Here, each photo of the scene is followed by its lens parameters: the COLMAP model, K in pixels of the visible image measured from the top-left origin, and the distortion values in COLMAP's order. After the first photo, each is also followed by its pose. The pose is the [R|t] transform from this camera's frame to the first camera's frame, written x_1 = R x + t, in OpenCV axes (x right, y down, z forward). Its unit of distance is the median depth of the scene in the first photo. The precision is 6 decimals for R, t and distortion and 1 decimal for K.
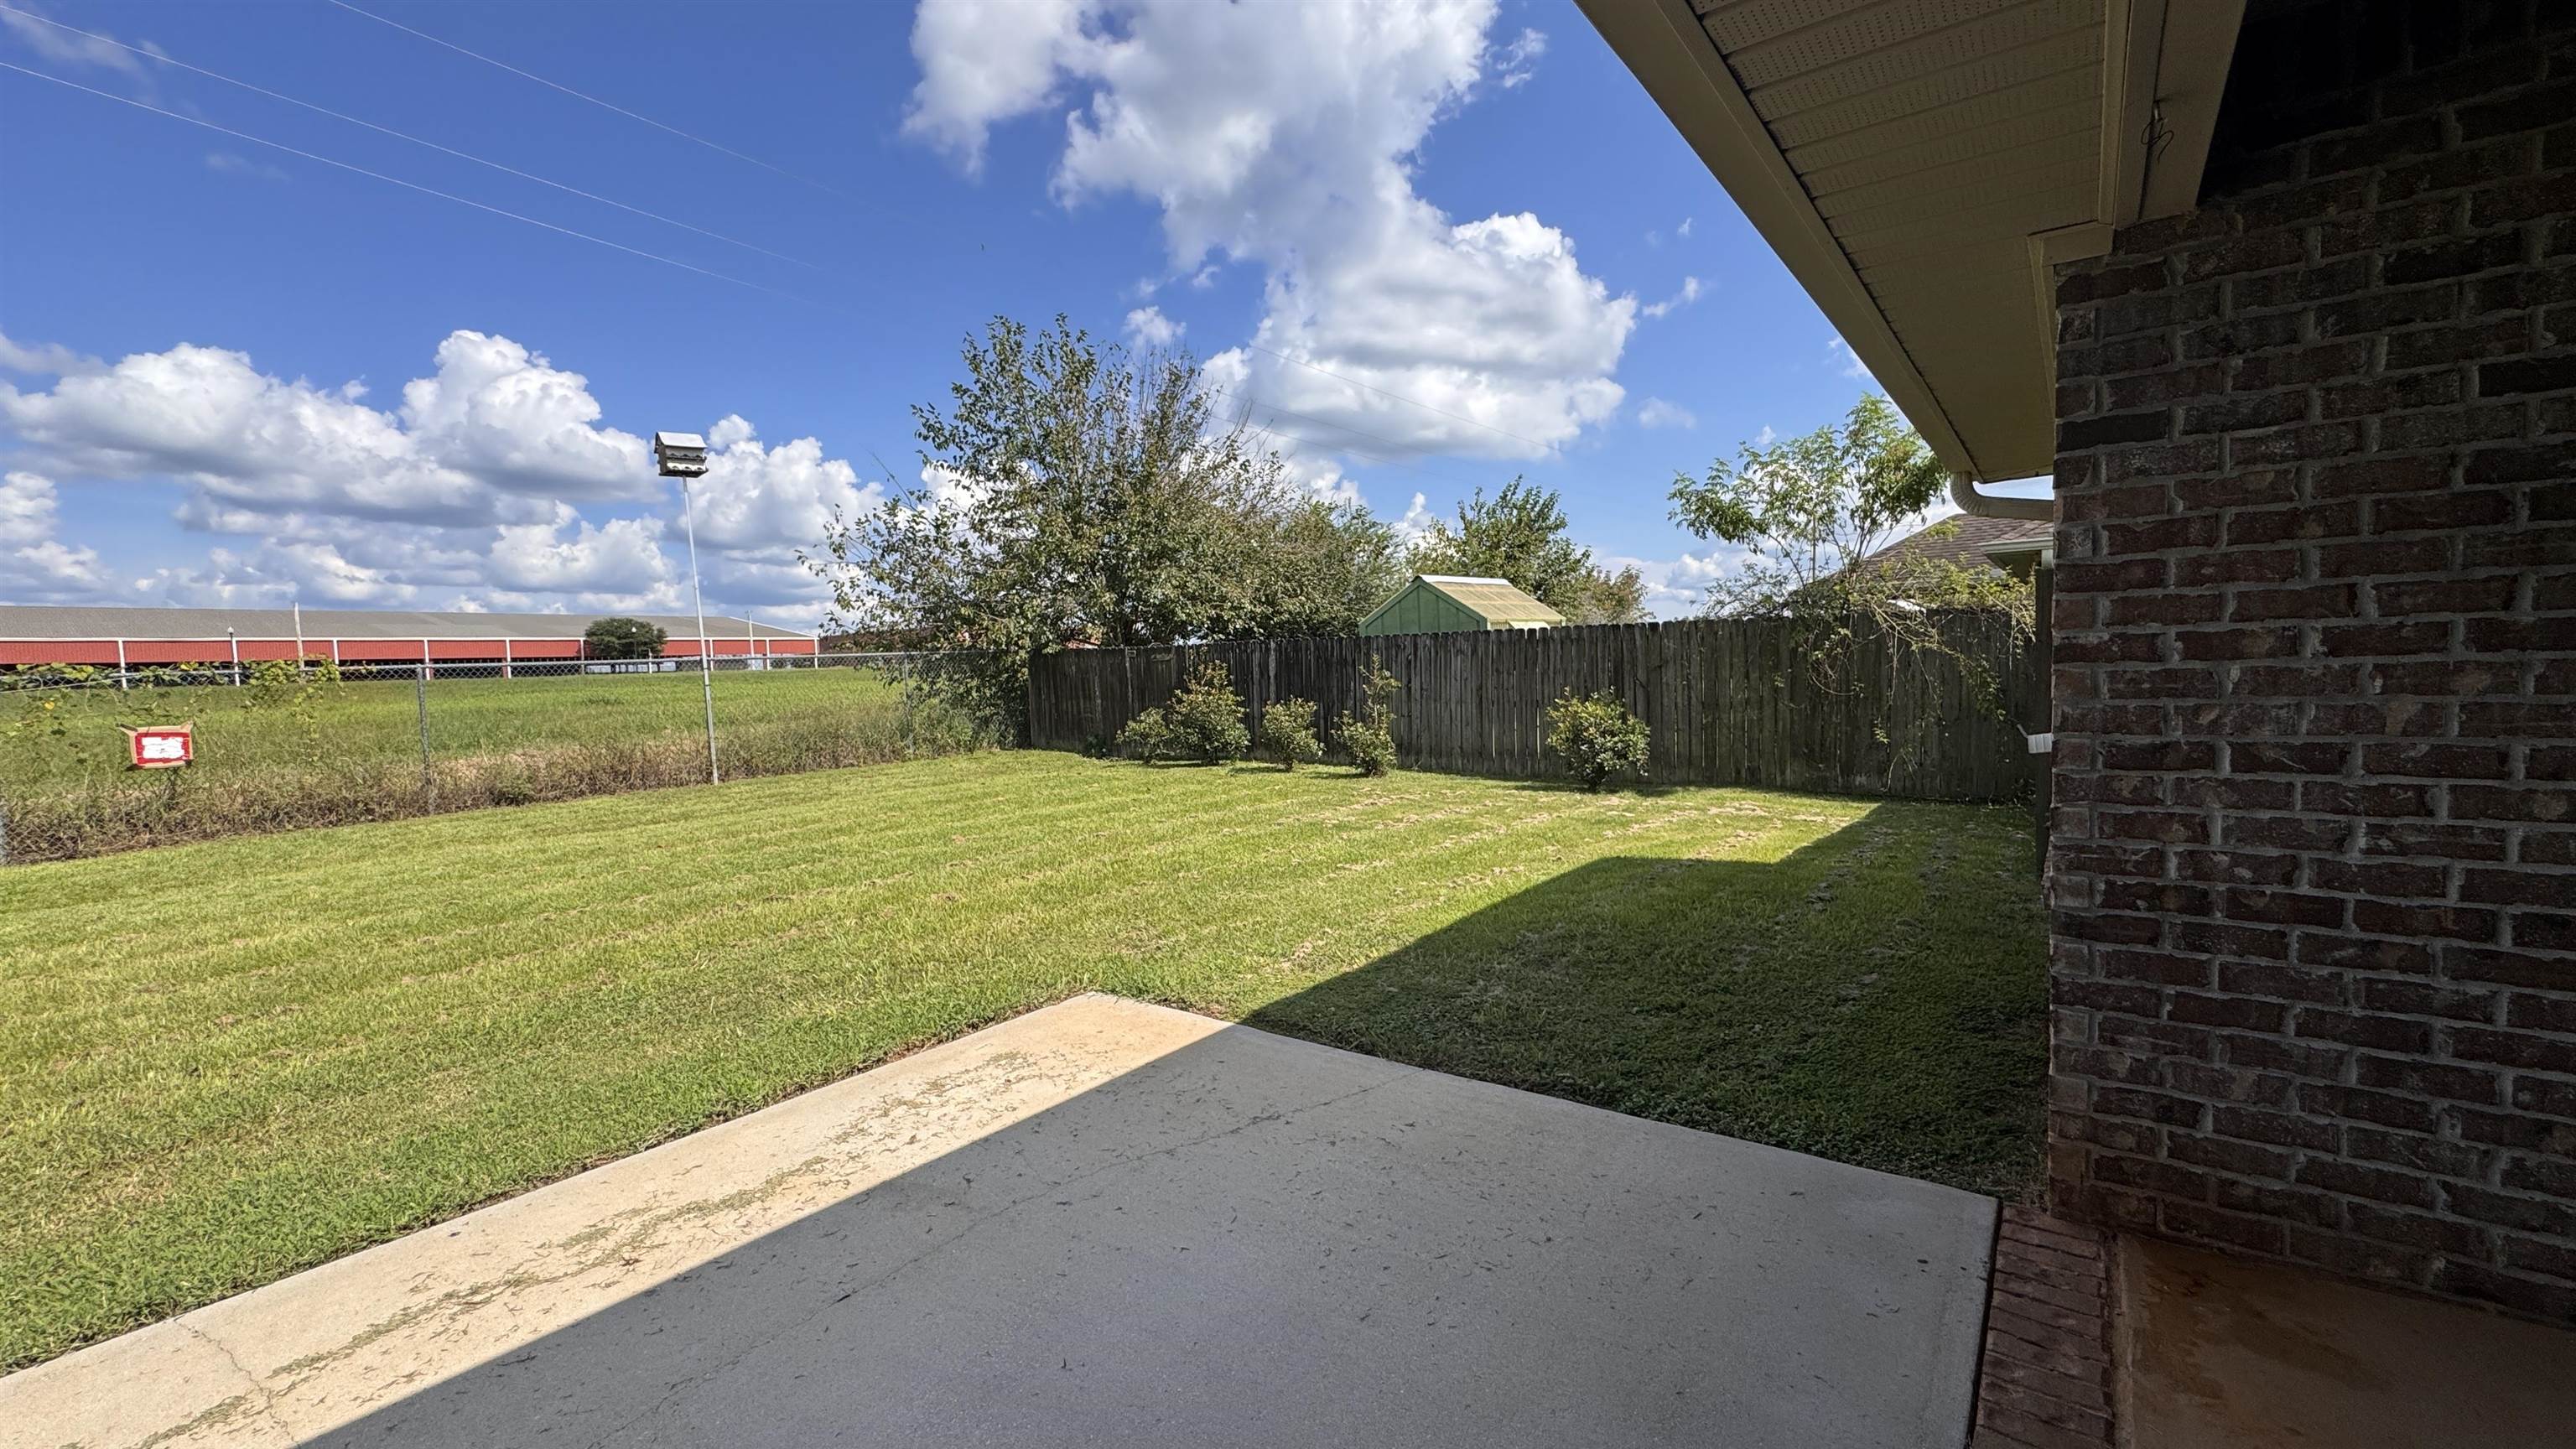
lens RADIAL K [[1029.1, 0, 1288.0], [0, 1029.1, 724.5], [0, 0, 1]] dist [-0.001114, -0.000194]
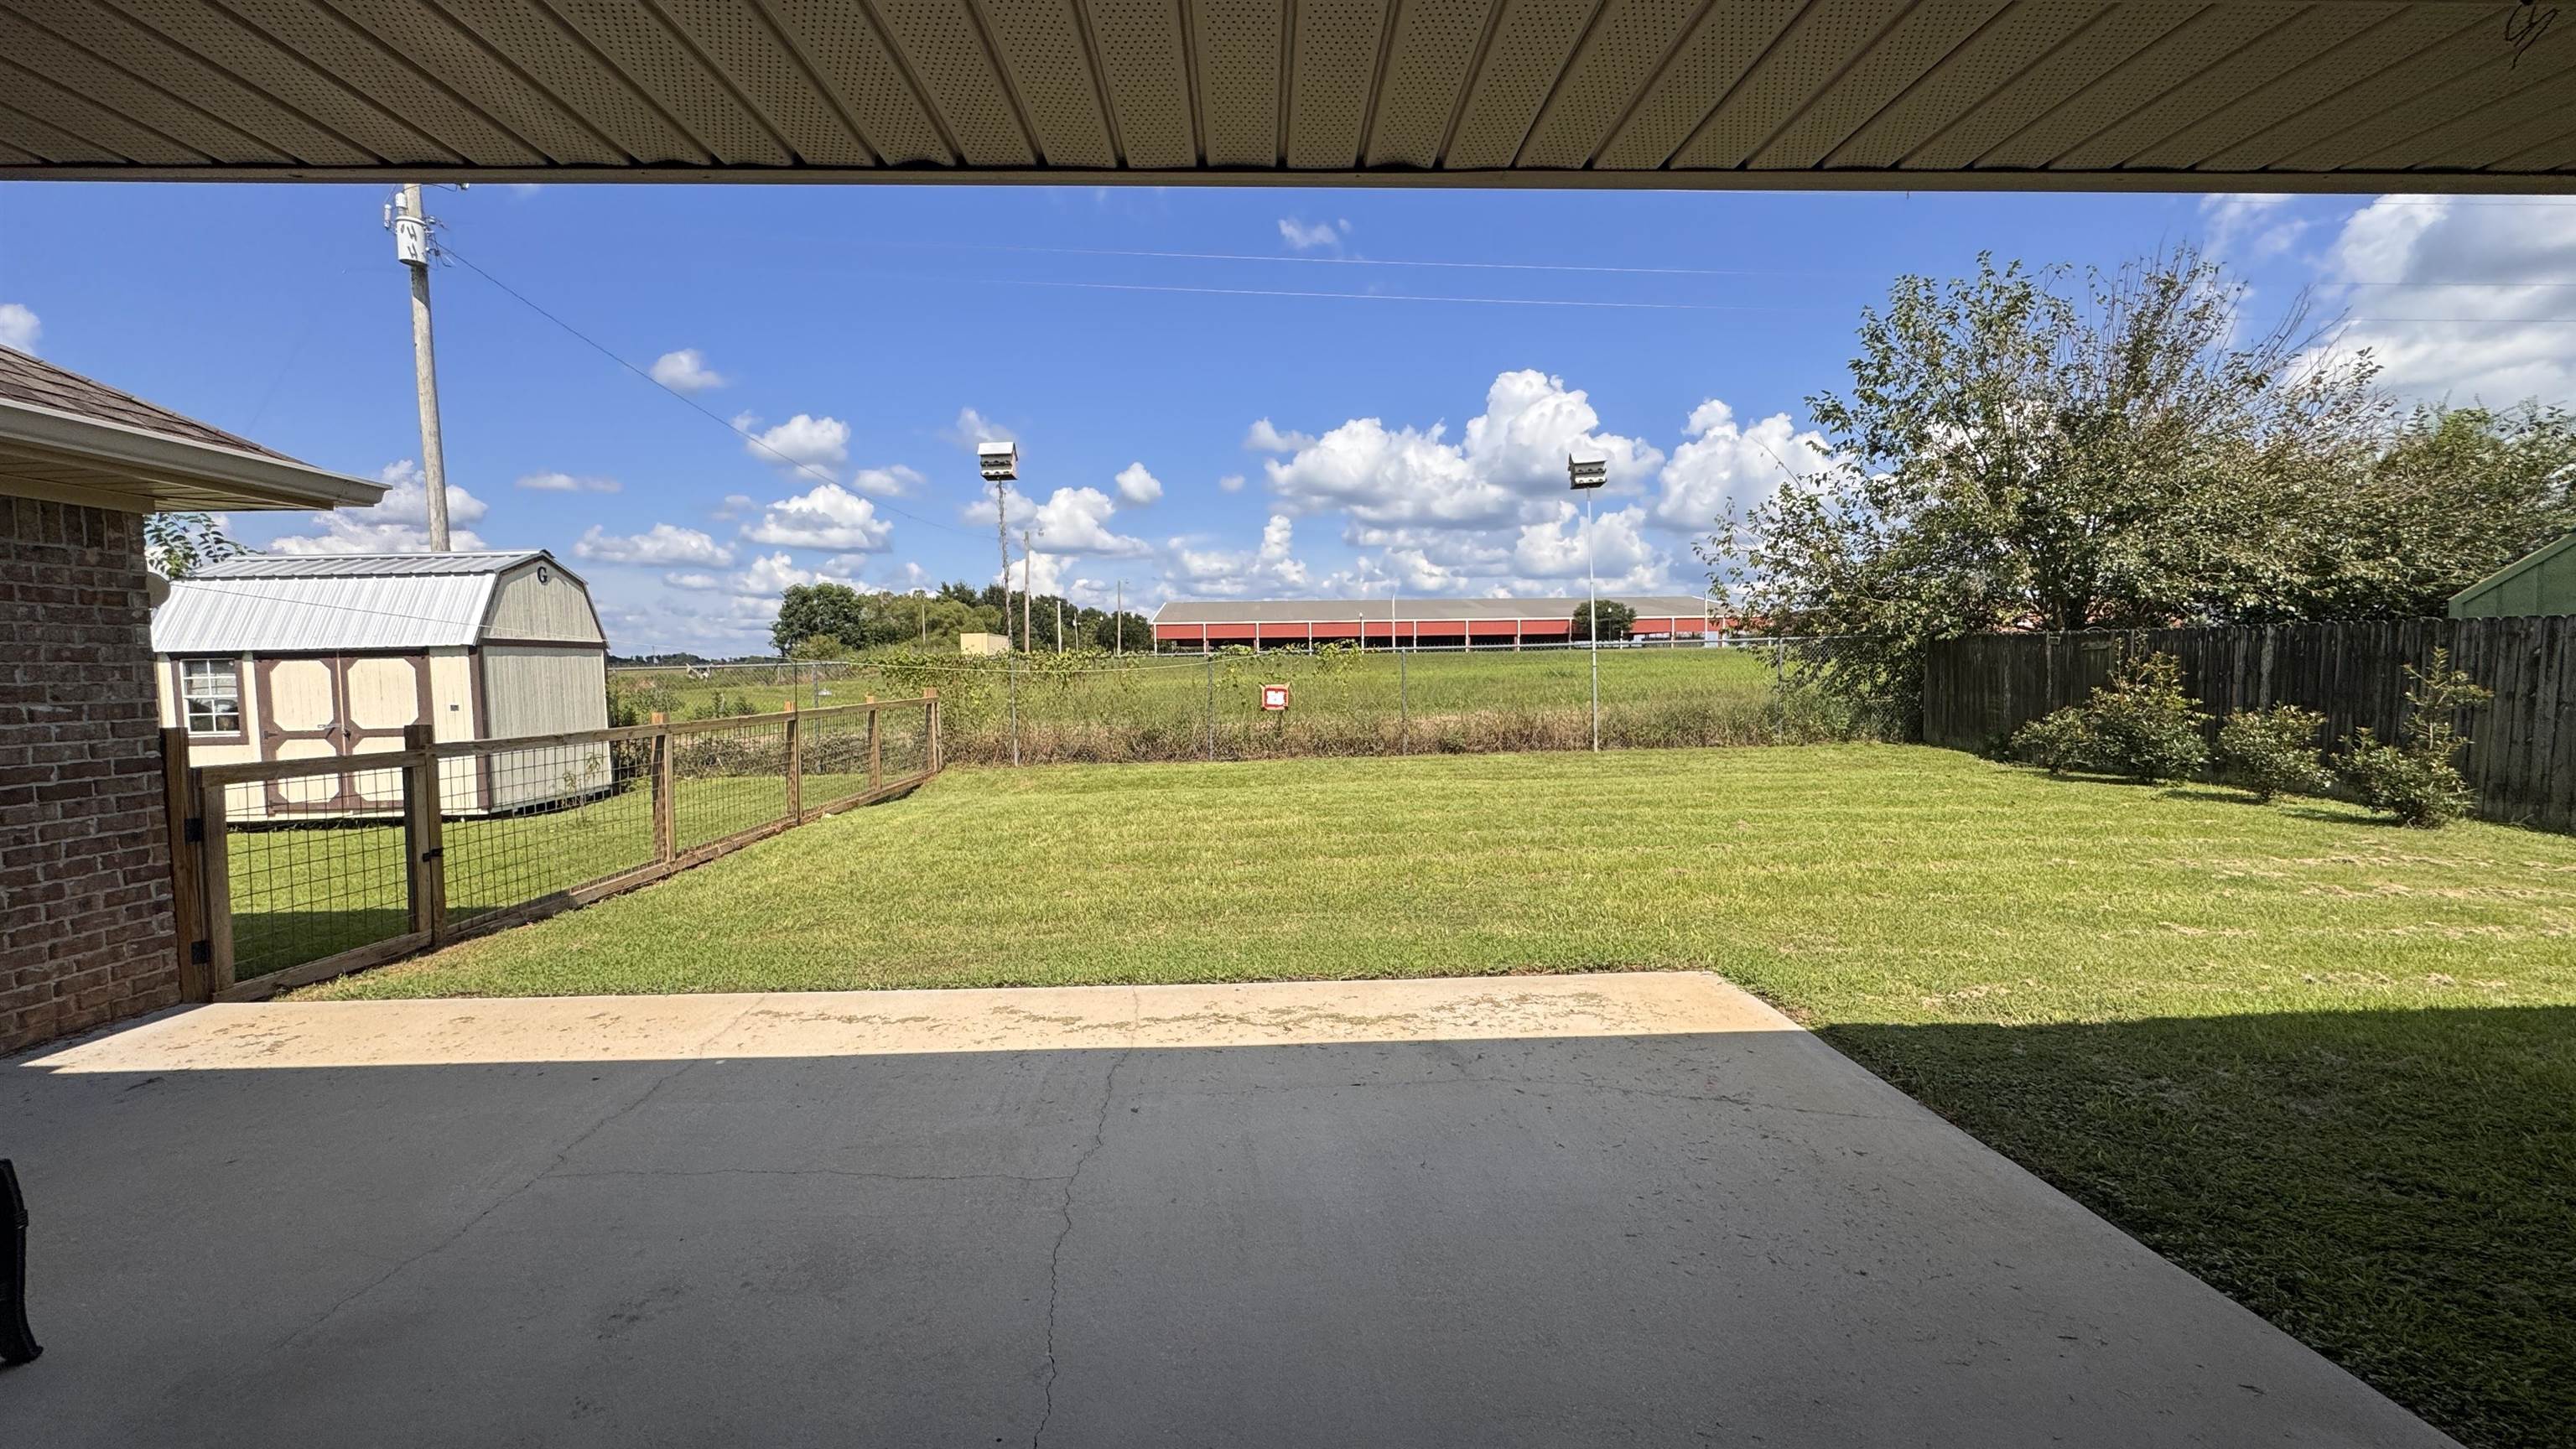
lens RADIAL K [[1039.9, 0, 1288.0], [0, 1039.9, 724.5], [0, 0, 1]] dist [-0.001521, 0.000145]
pose [[0.635433, 0.069628, -0.769010, 0.121940], [-0.051605, 0.997529, 0.047678, -0.010299], [0.770429, 0.009389, 0.637456, -0.016145]]
